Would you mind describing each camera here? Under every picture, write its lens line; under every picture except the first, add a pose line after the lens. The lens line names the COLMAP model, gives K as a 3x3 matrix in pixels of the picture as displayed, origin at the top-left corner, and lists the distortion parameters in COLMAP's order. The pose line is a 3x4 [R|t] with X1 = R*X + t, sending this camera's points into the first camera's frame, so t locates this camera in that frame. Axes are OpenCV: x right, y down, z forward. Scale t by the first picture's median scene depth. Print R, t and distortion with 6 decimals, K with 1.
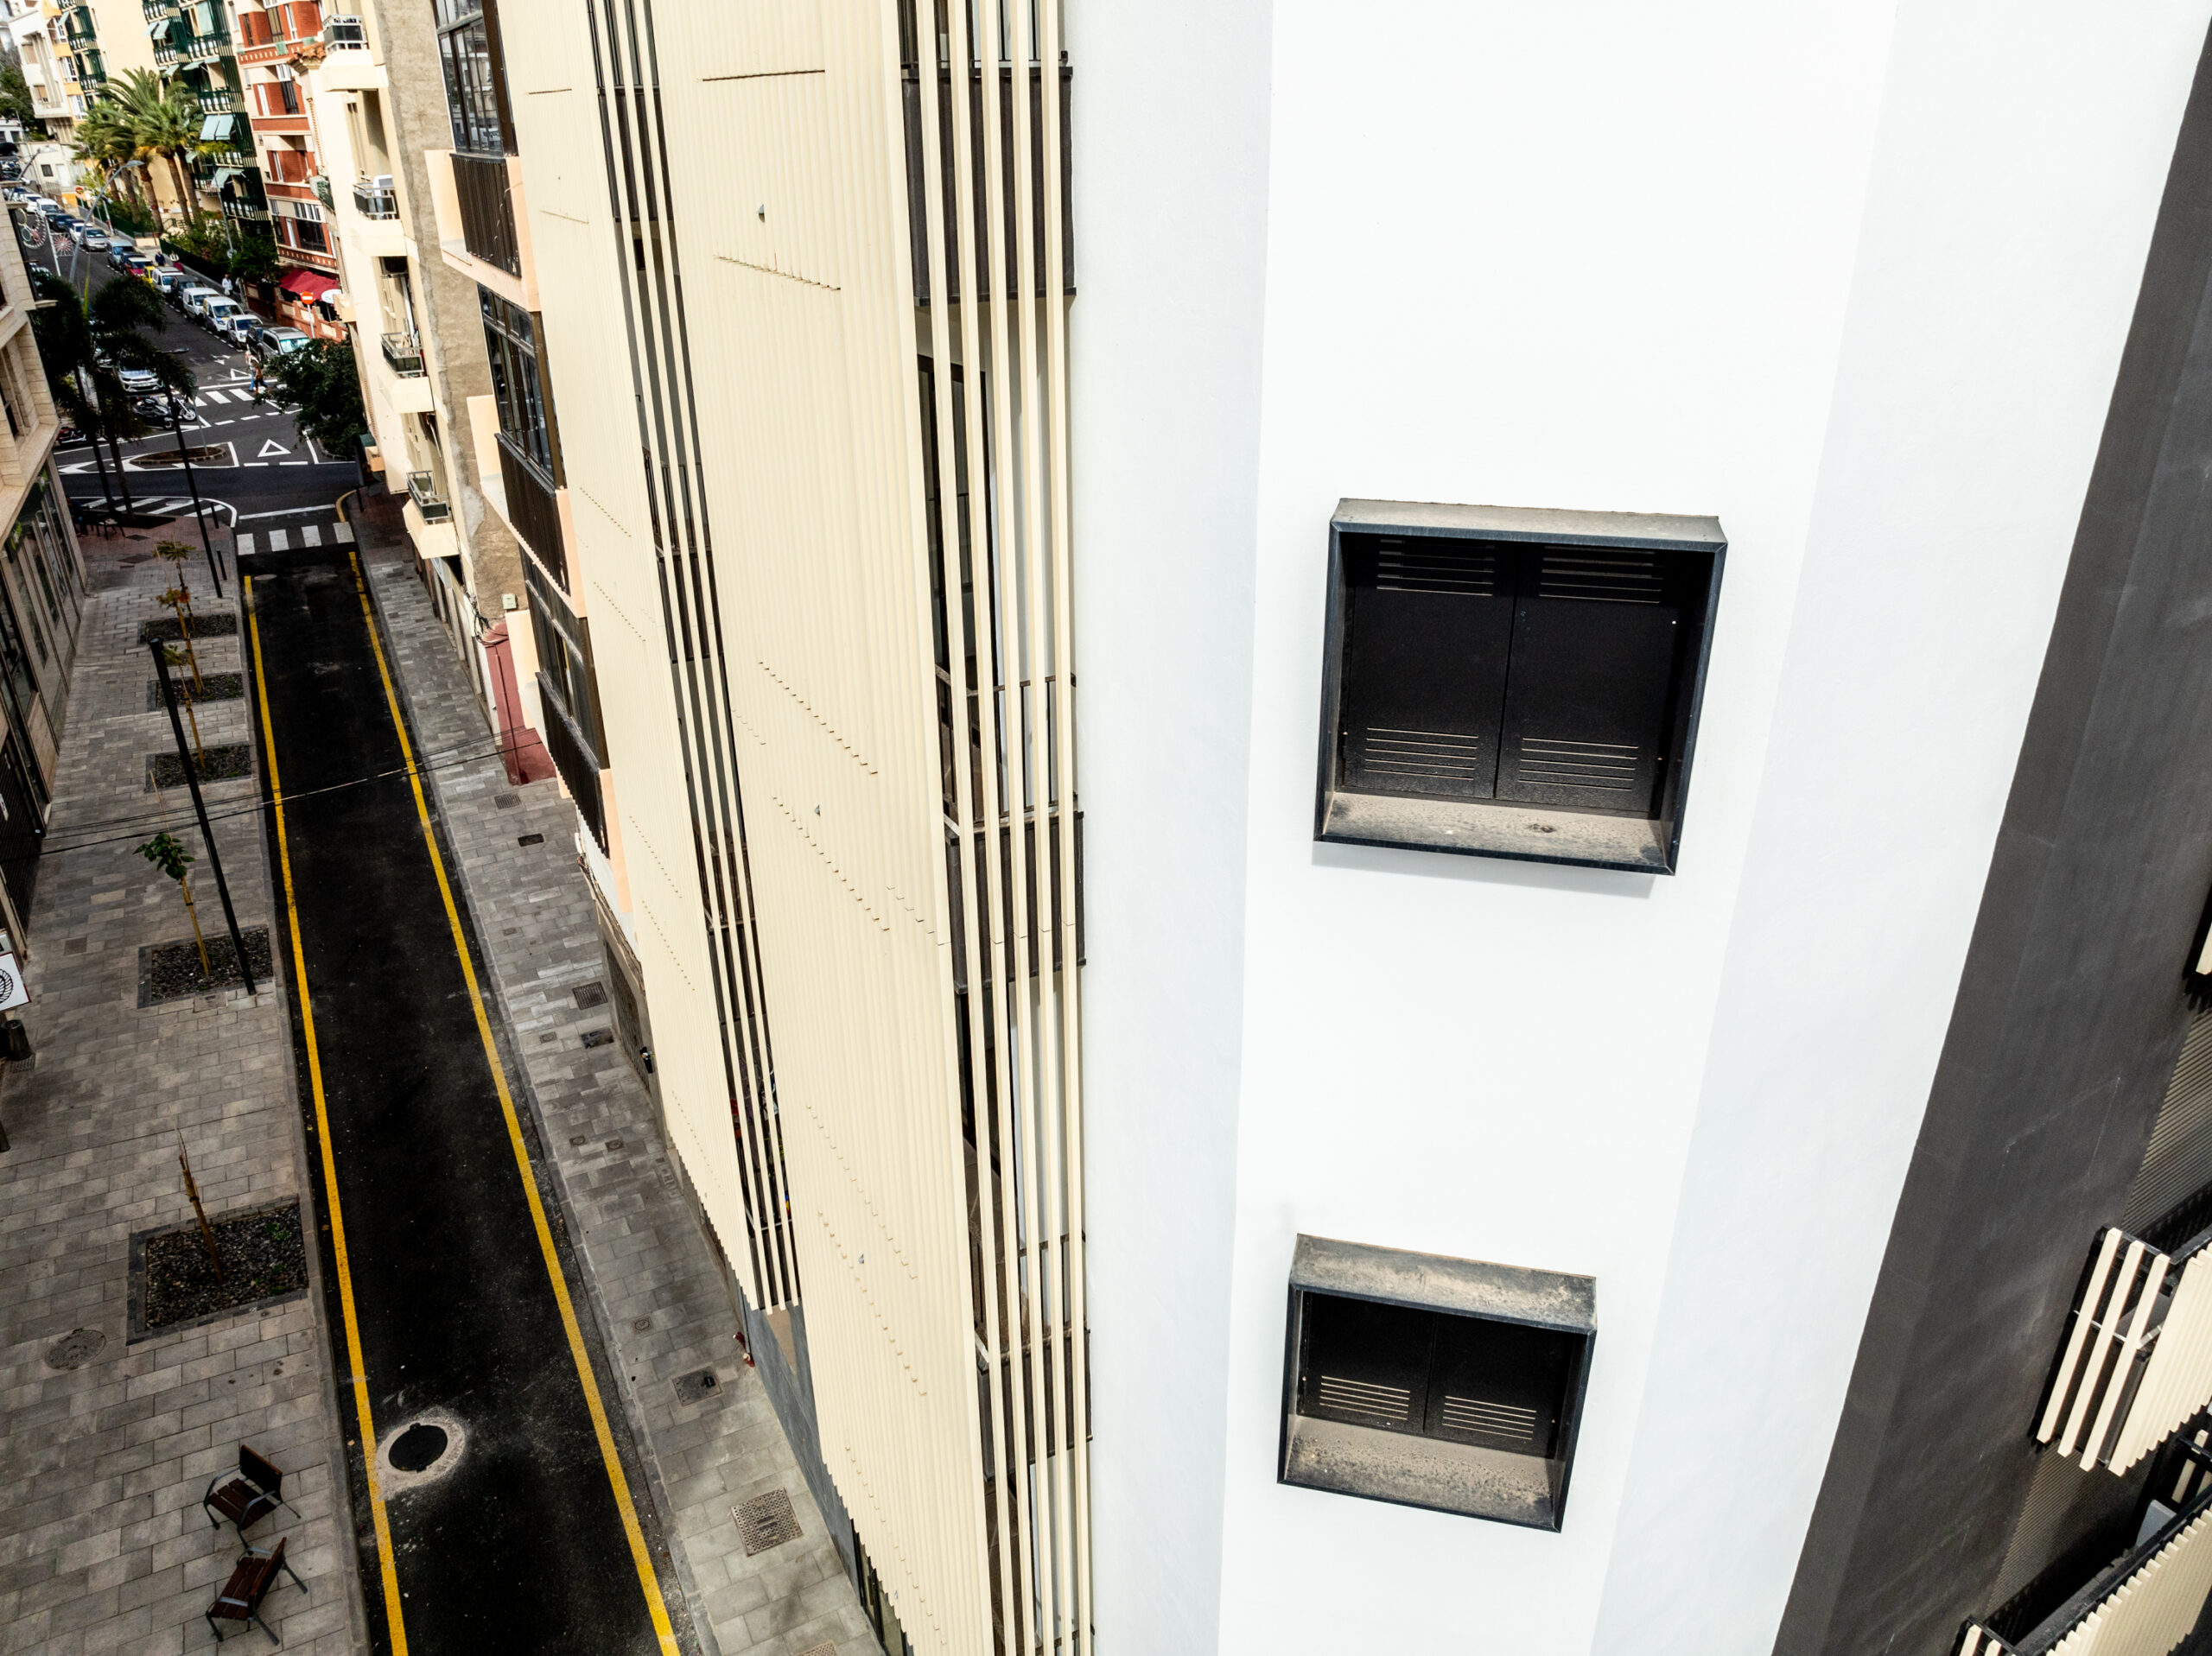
lens RADIAL K [[1564.7, 0, 1106.0], [0, 1564.7, 835.1], [0, 0, 1]] dist [-0.066122, 0.042238]
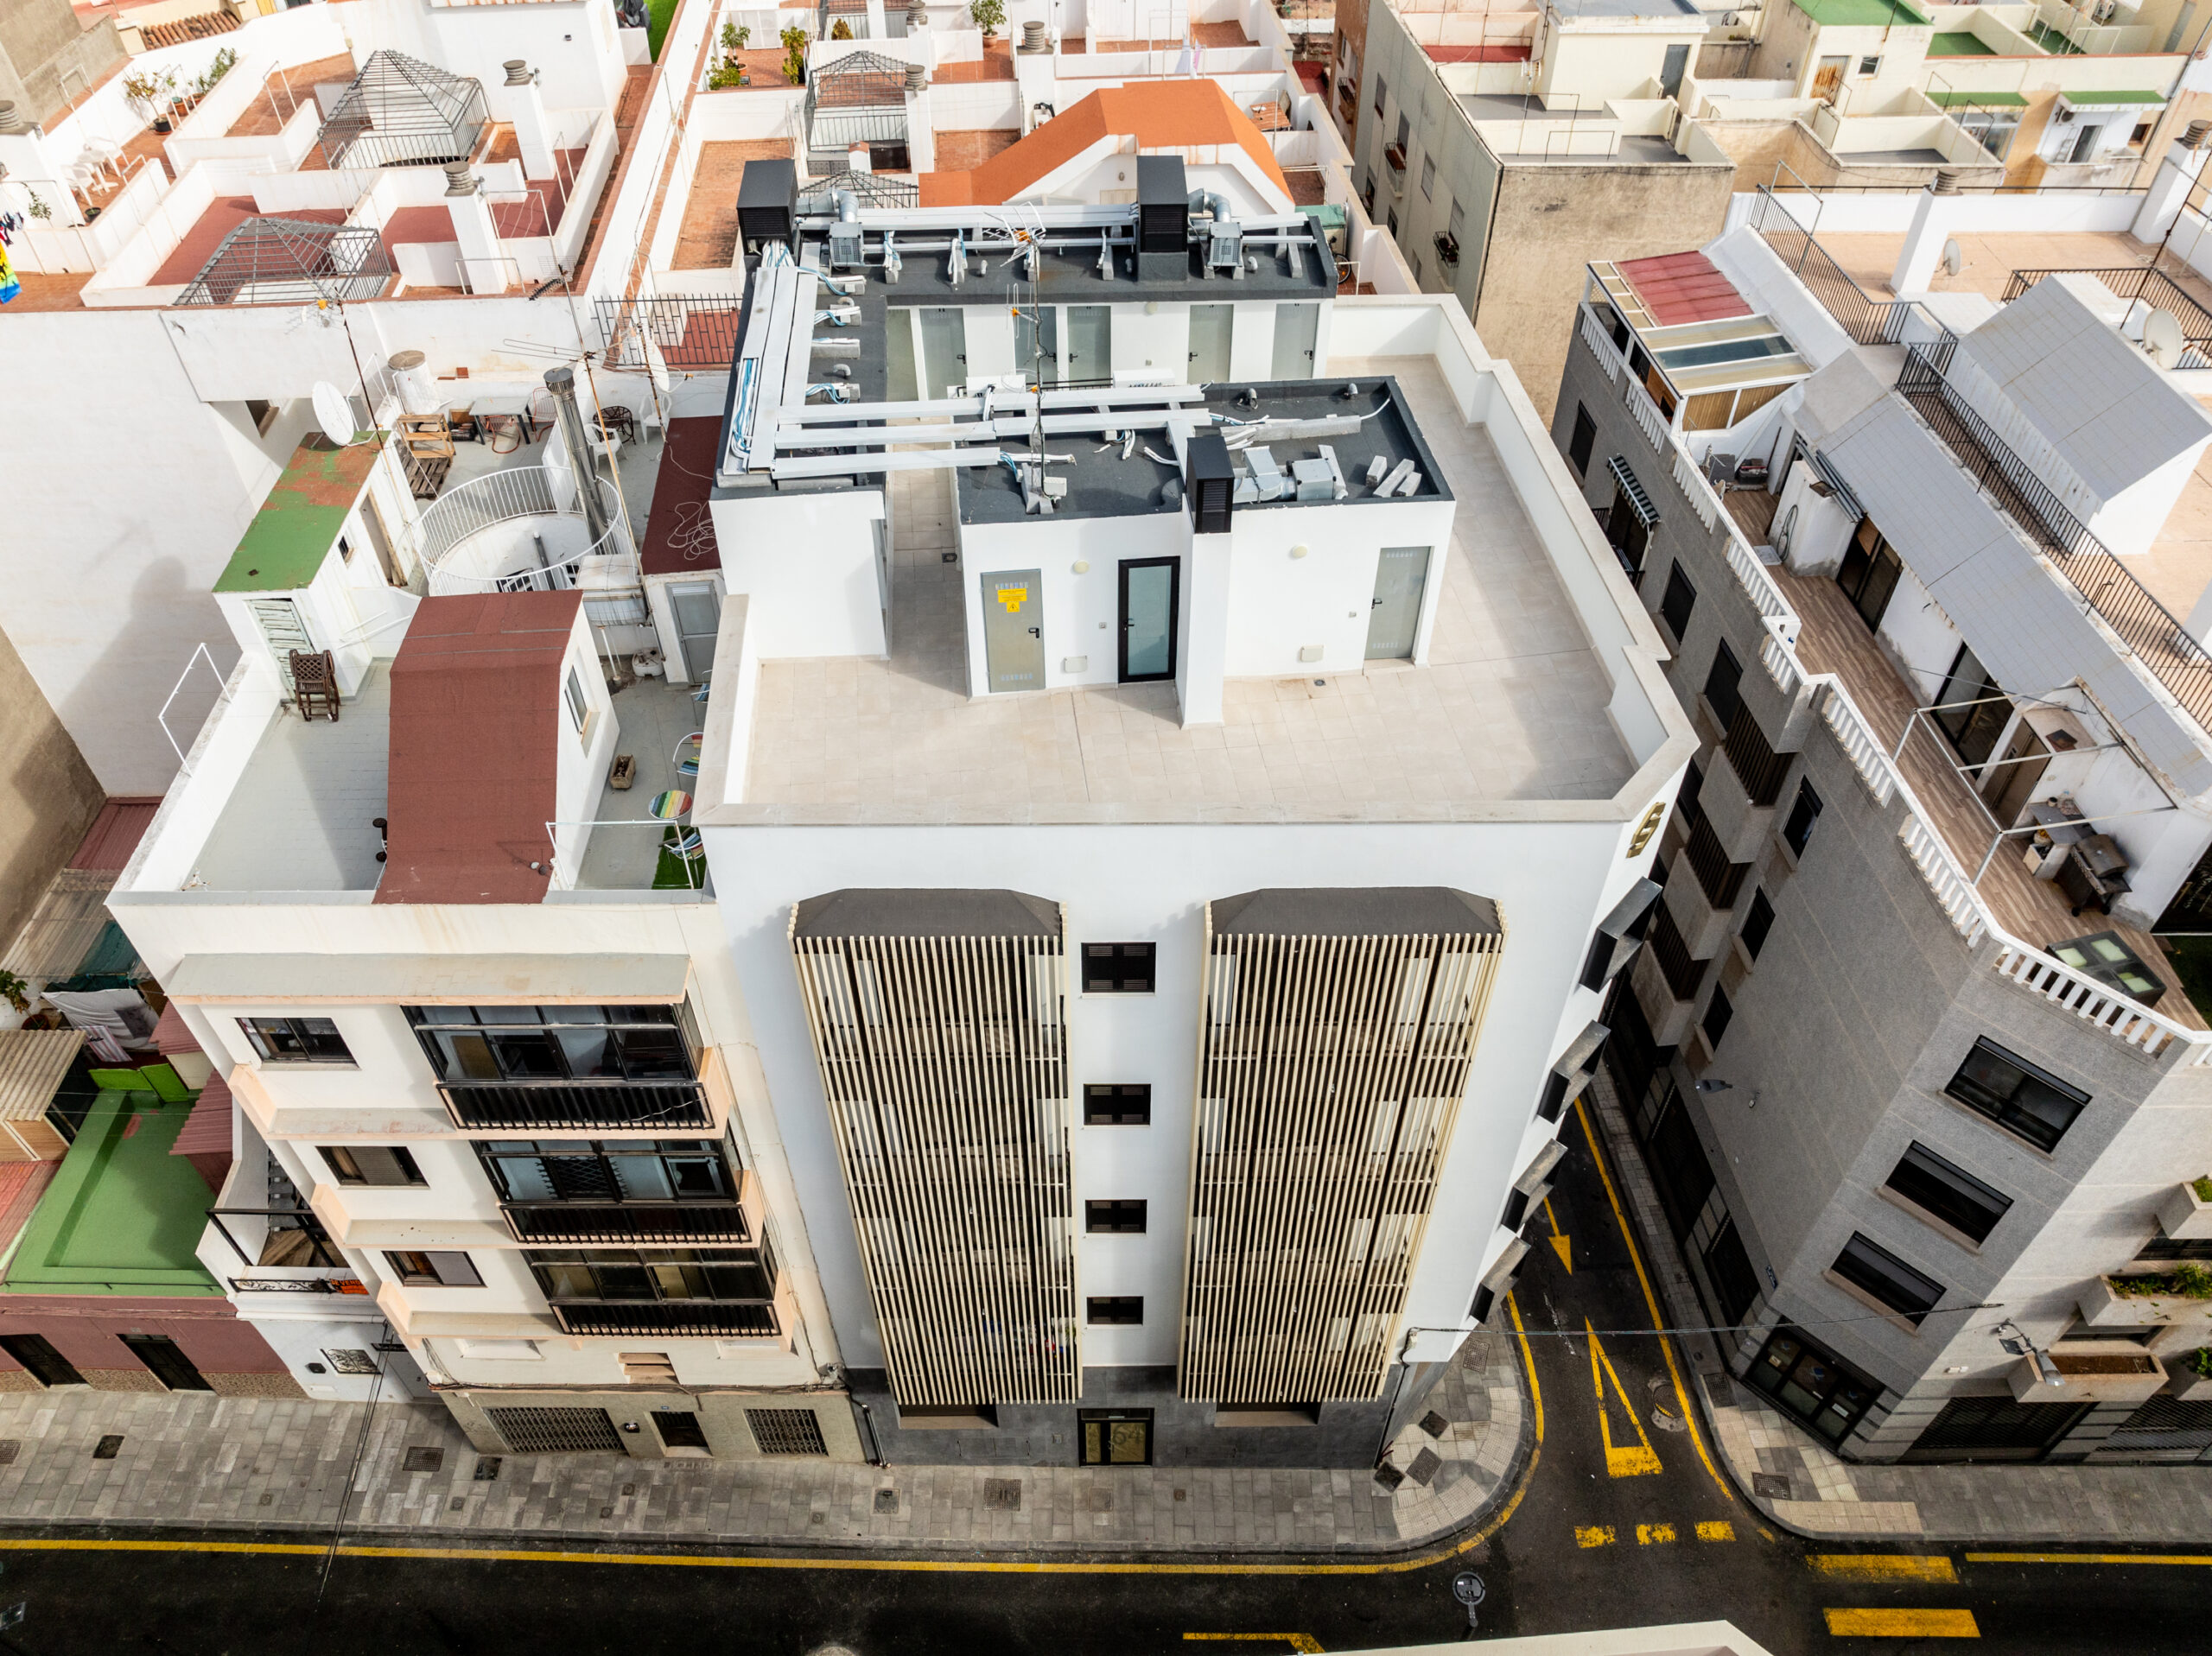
lens RADIAL K [[1564.7, 0, 1106.0], [0, 1564.7, 835.1], [0, 0, 1]] dist [-0.066122, 0.042238]
pose [[0.463483, -0.622120, 0.630992, -0.605675], [0.378408, 0.782860, 0.493900, -0.734519], [-0.801243, 0.009858, 0.598258, -0.131740]]
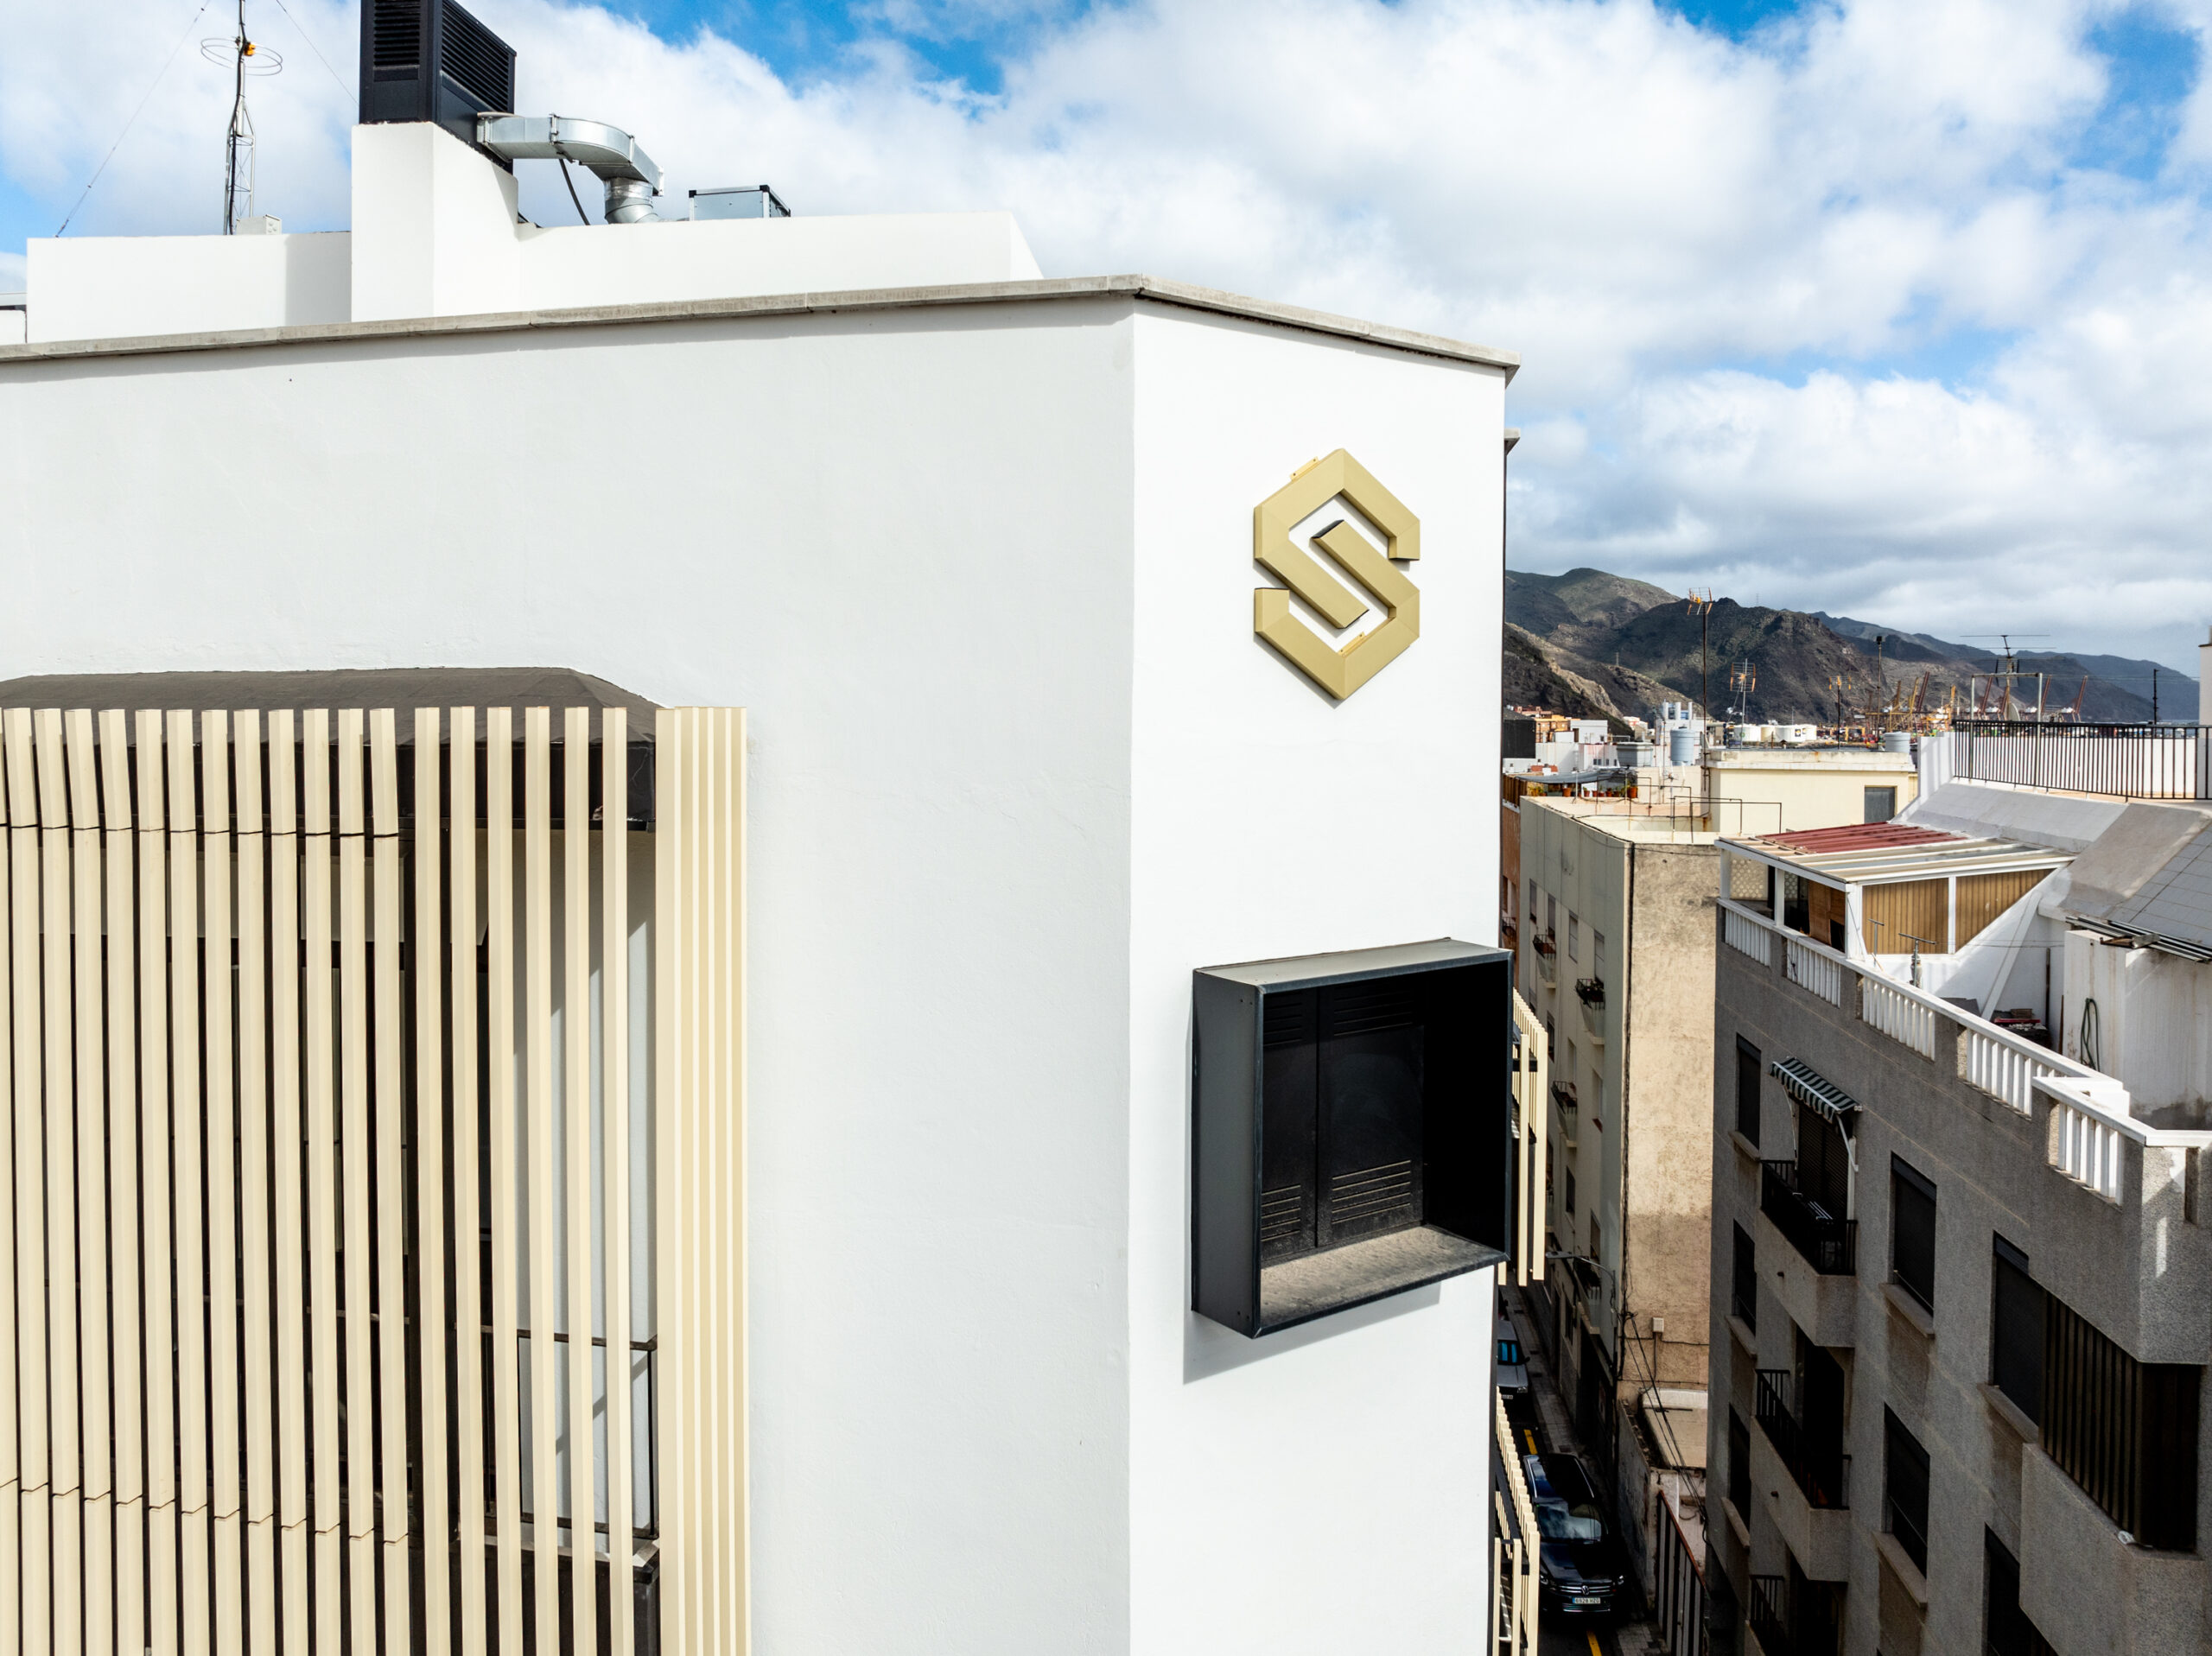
lens RADIAL K [[1598.0, 0, 1099.5], [0, 1598.0, 739.4], [0, 0, 1]] dist [-0.031839, -0.006997]
pose [[0.642576, -0.007778, 0.766183, -0.147893], [0.321331, 0.910504, -0.260248, -0.142063], [-0.695588, 0.413428, 0.587567, 0.030249]]
